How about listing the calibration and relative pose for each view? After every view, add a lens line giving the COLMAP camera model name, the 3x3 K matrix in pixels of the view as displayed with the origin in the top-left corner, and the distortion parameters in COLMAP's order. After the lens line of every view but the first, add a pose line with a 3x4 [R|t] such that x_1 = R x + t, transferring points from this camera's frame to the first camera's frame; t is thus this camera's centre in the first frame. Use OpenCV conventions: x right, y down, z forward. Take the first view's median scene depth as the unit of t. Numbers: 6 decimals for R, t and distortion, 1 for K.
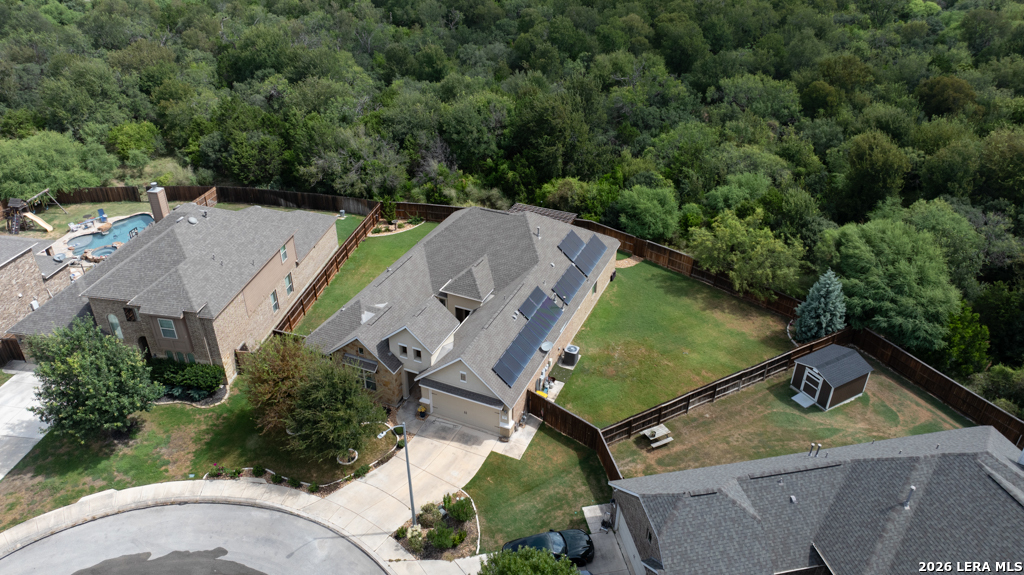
lens RADIAL K [[717.1, 0, 512.0], [0, 717.1, 287.5], [0, 0, 1]] dist [-0.027532, 0.019832]
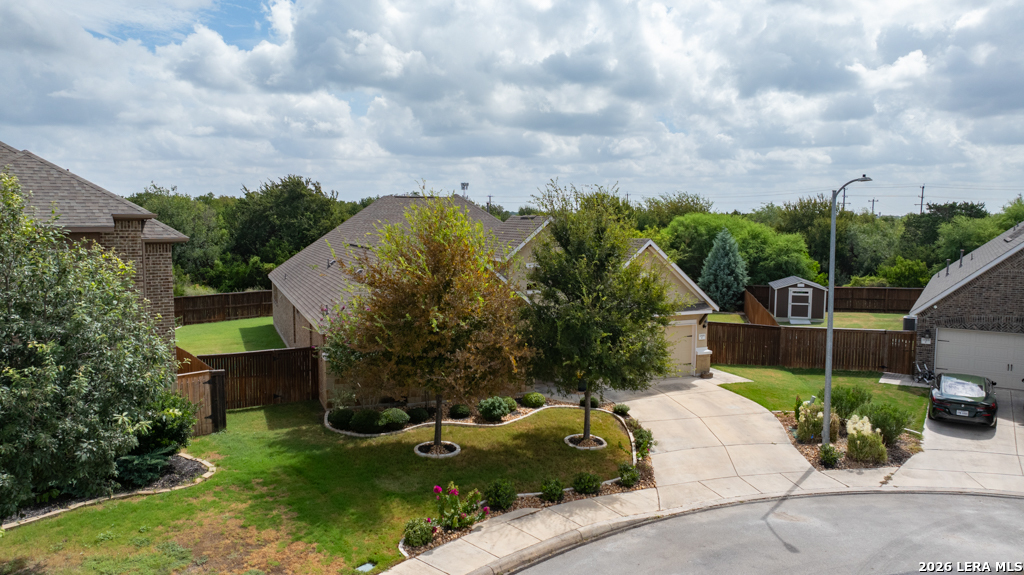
lens RADIAL K [[715.0, 0, 514.0], [0, 715.0, 310.3], [0, 0, 1]] dist [-0.013458, -0.001258]
pose [[0.687356, -0.097154, 0.719794, -0.491634], [0.379370, 0.893111, -0.241727, 0.207197], [-0.619371, 0.439220, 0.650742, 0.546916]]
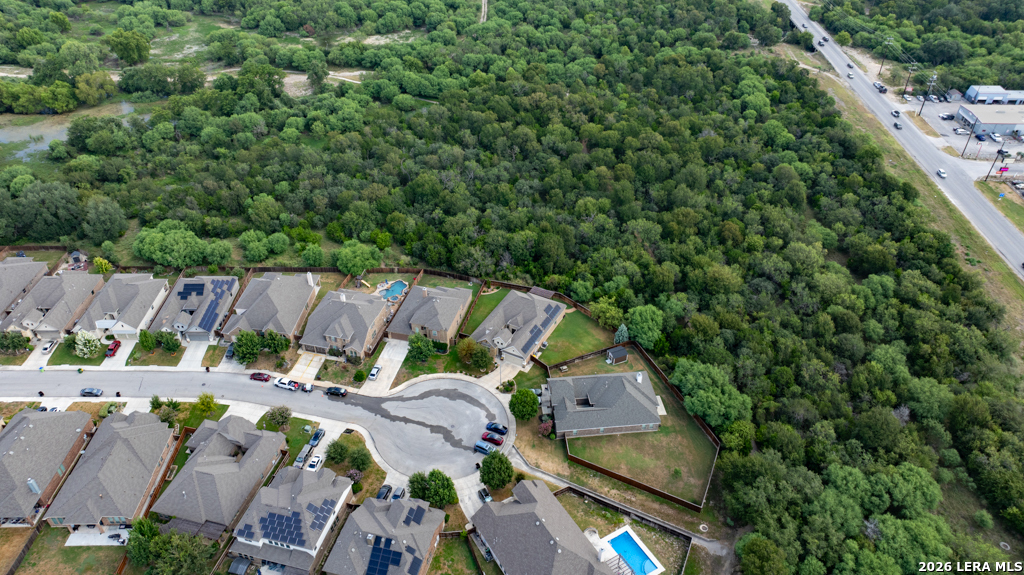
lens RADIAL K [[717.1, 0, 512.0], [0, 717.1, 287.5], [0, 0, 1]] dist [-0.027532, 0.019832]
pose [[0.996873, 0.048762, -0.062175, 0.119357], [-0.042754, 0.994603, 0.094540, -0.471620], [0.066449, -0.091586, 0.993578, -2.284897]]
